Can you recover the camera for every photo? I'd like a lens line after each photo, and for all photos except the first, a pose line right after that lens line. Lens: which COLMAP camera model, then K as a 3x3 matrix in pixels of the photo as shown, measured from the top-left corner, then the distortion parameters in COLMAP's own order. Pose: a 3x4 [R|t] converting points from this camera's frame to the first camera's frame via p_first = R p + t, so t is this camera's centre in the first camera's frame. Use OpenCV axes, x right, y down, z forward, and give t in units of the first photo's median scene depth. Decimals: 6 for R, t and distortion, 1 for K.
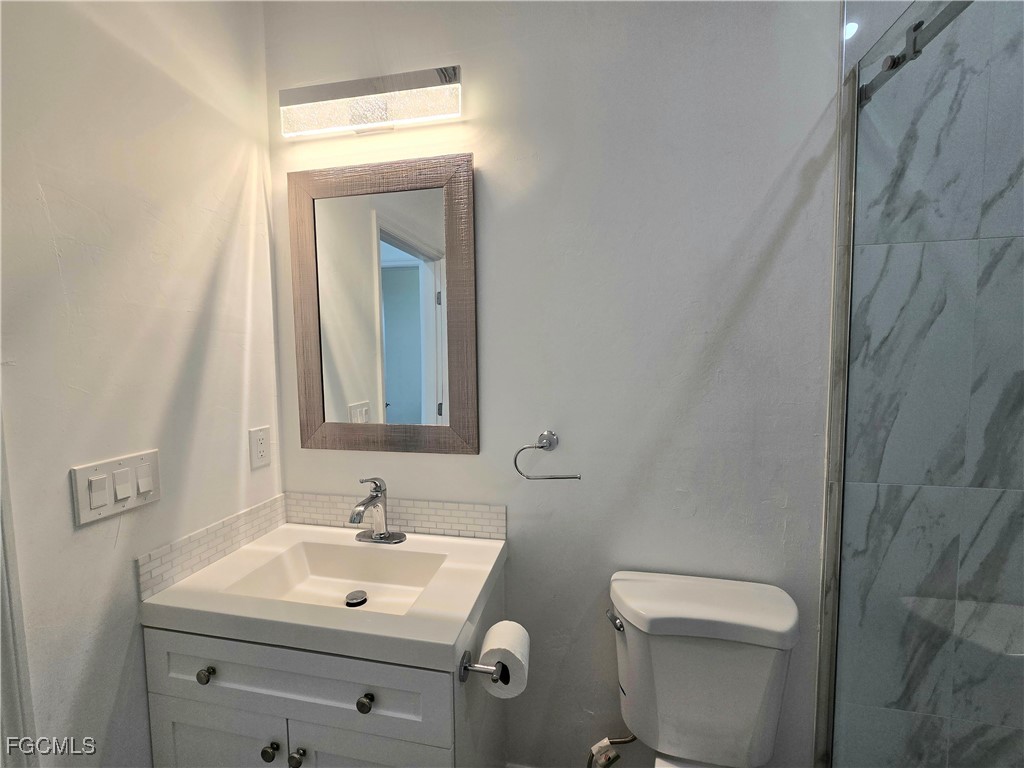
lens RADIAL K [[420.5, 0, 511.2], [0, 420.5, 379.3], [0, 0, 1]] dist [-0.003790, 0.000575]
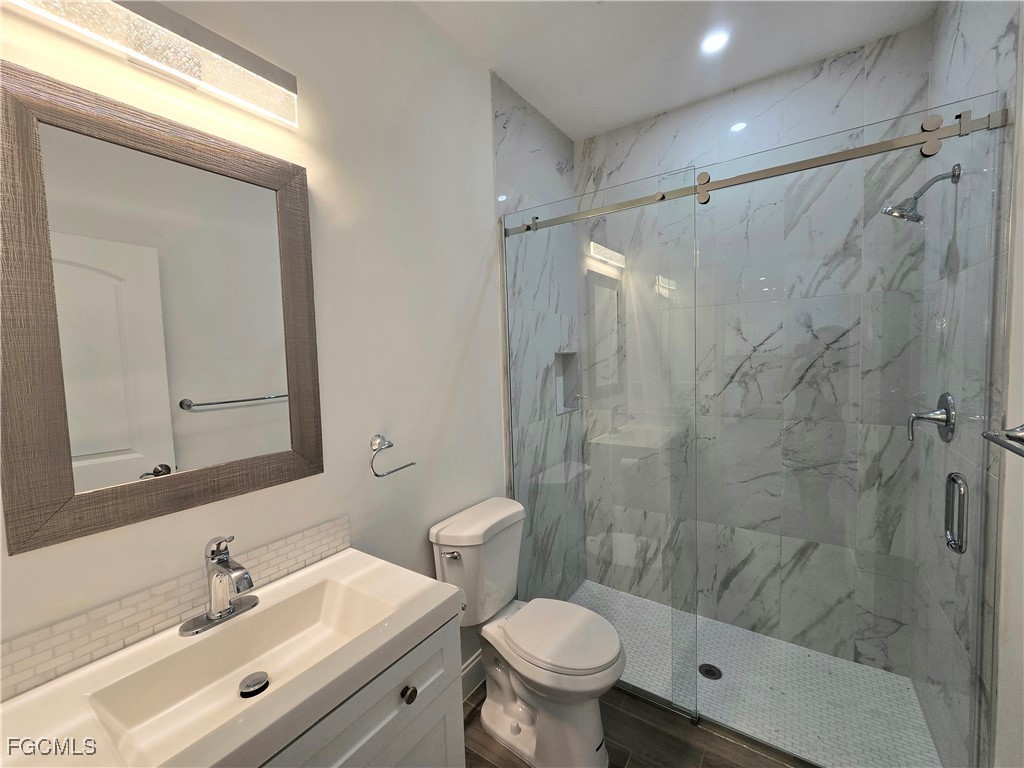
lens RADIAL K [[420.5, 0, 513.8], [0, 420.5, 382.5], [0, 0, 1]] dist [-0.003790, 0.000575]
pose [[0.386356, -0.061579, 0.920292, -0.943108], [0.091626, 0.995396, 0.028138, -0.020366], [-0.917788, 0.073451, 0.390219, 0.221243]]
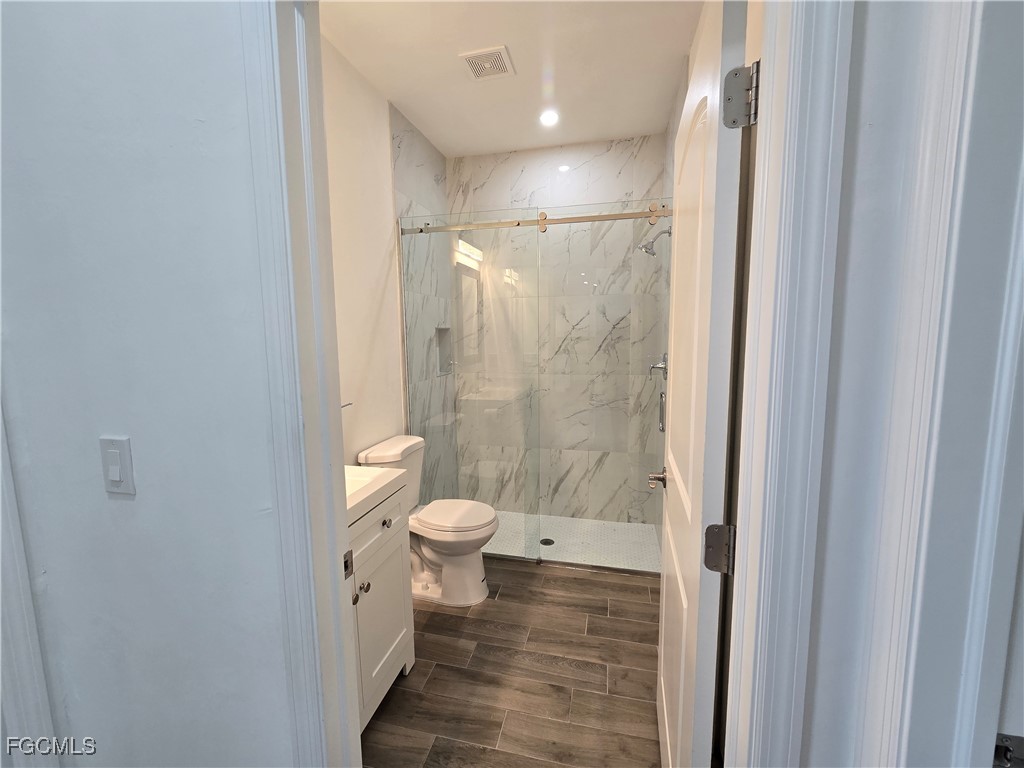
lens RADIAL K [[420.5, 0, 511.3], [0, 420.5, 380.7], [0, 0, 1]] dist [-0.003790, 0.000575]
pose [[0.036805, -0.103571, 0.993941, -1.637388], [0.081701, 0.991597, 0.100301, 0.019229], [-0.995977, 0.077514, 0.044958, 0.268731]]
